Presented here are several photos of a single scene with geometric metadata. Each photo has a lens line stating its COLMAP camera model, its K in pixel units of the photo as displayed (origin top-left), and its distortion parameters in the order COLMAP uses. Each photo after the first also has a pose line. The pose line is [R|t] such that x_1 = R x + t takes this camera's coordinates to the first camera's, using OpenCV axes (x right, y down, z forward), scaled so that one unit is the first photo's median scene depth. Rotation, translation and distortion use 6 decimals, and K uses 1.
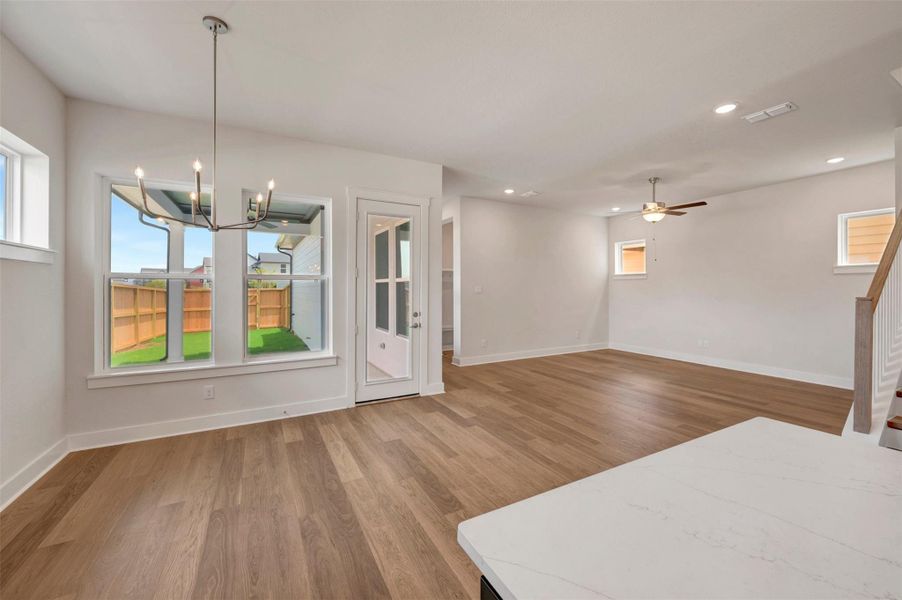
lens RADIAL K [[361.6, 0, 455.7], [0, 361.6, 284.7], [0, 0, 1]] dist [0.000716, -0.000059]
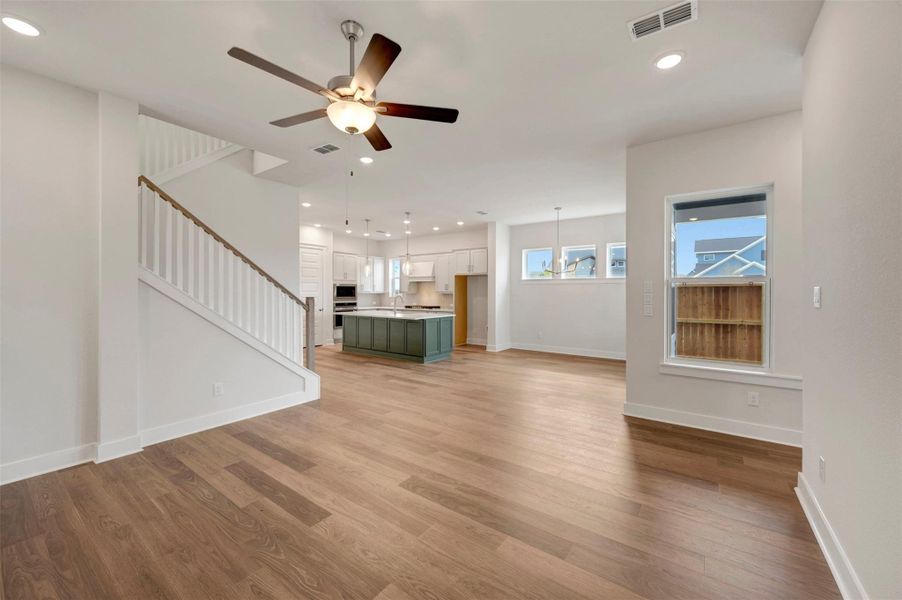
lens RADIAL K [[356.2, 0, 455.1], [0, 356.2, 292.4], [0, 0, 1]] dist [0.000531, 0.000228]
pose [[-0.902643, -0.000810, -0.430389, 0.771395], [0.001318, 0.999988, -0.004647, 0.014561], [0.430388, -0.004761, -0.902631, 1.772195]]
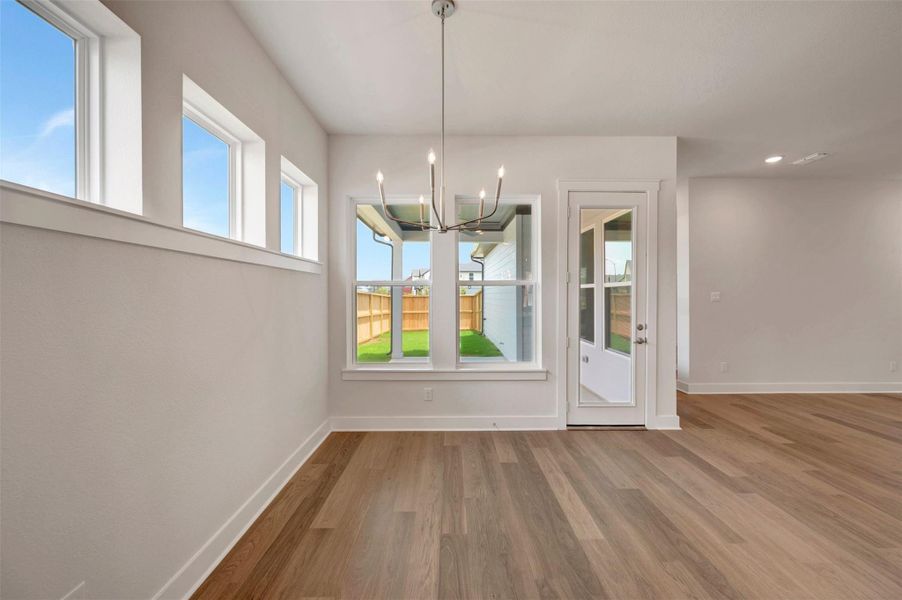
lens RADIAL K [[356.2, 0, 455.1], [0, 356.2, 292.4], [0, 0, 1]] dist [0.000531, 0.000228]
pose [[0.883480, -0.000998, -0.468467, -0.111066], [0.002799, 0.999991, 0.003149, 0.001034], [0.468460, -0.004093, 0.883475, 0.110073]]
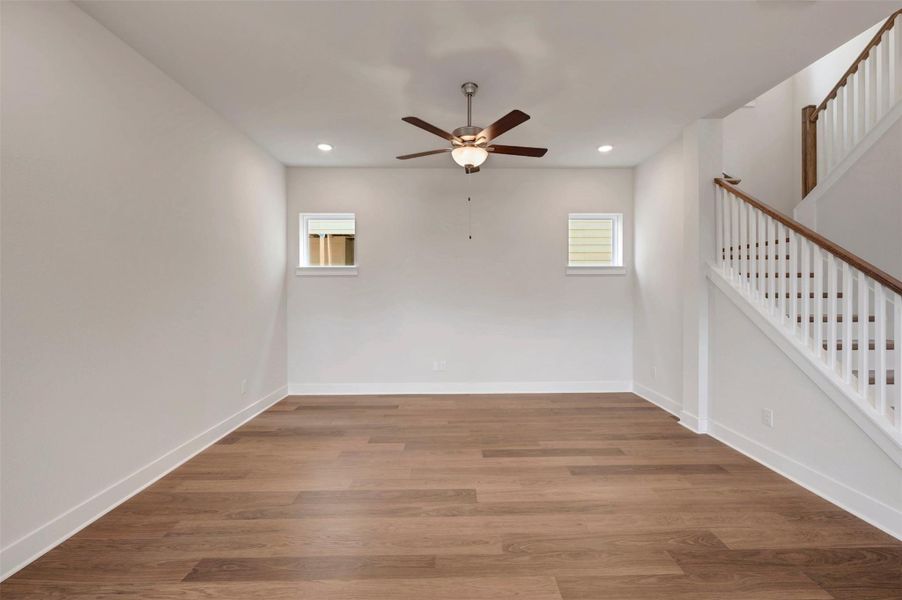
lens RADIAL K [[364.0, 0, 456.0], [0, 364.0, 290.3], [0, 0, 1]] dist [-0.000813, 0.000073]
pose [[0.467612, -0.002077, 0.883931, 0.073341], [-0.002563, 0.999990, 0.003705, 0.010995], [-0.883930, -0.003998, 0.467602, 0.953373]]
